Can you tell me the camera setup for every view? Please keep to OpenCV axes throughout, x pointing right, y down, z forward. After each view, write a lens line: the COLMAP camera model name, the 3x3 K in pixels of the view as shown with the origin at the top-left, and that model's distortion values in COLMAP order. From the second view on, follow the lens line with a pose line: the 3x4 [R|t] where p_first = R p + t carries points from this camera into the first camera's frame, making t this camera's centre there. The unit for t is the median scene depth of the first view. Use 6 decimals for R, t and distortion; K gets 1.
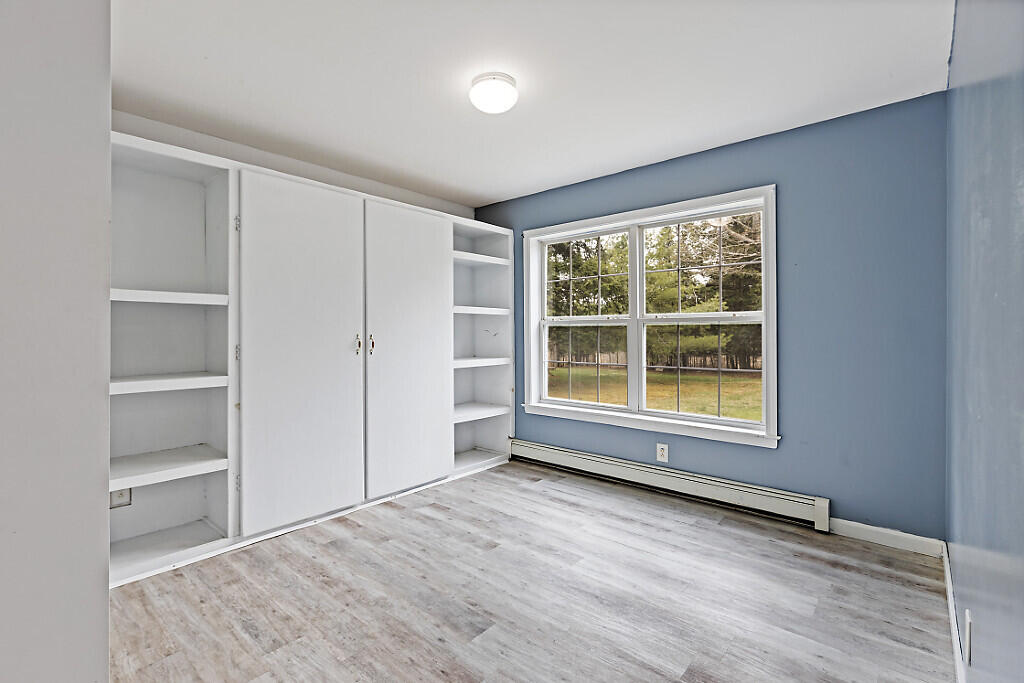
lens RADIAL K [[476.9, 0, 505.3], [0, 476.9, 335.6], [0, 0, 1]] dist [0.000011, -0.000035]
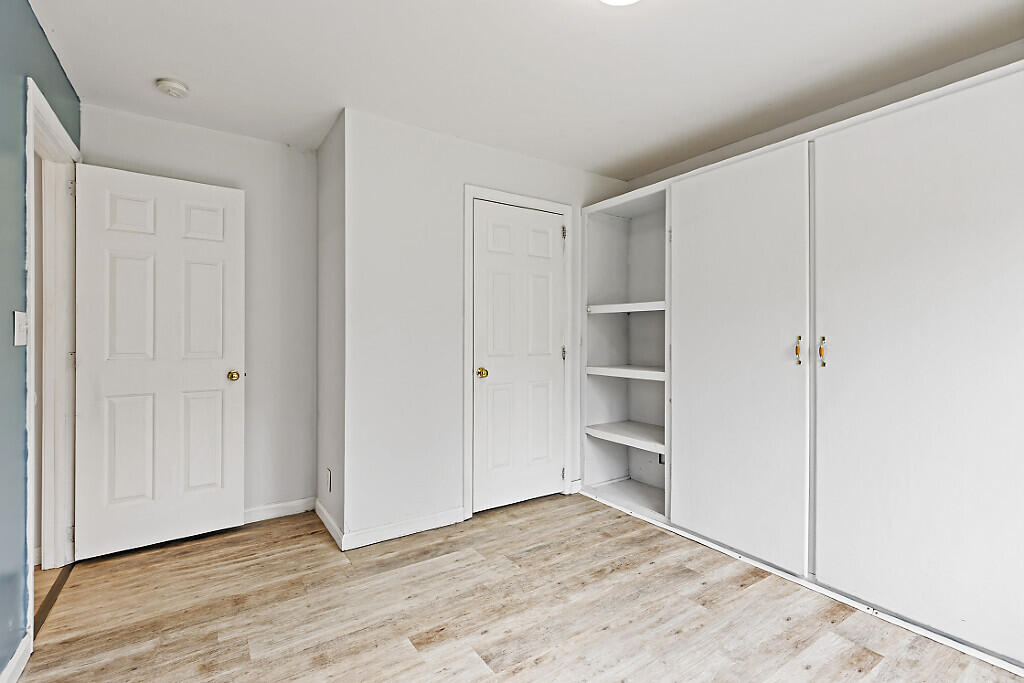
lens RADIAL K [[476.9, 0, 505.3], [0, 476.9, 335.6], [0, 0, 1]] dist [0.000011, -0.000035]
pose [[-0.276125, 0.003235, -0.961116, 0.629784], [-0.004564, 0.999979, 0.004677, -0.005404], [0.961111, 0.005678, -0.276104, 0.990810]]
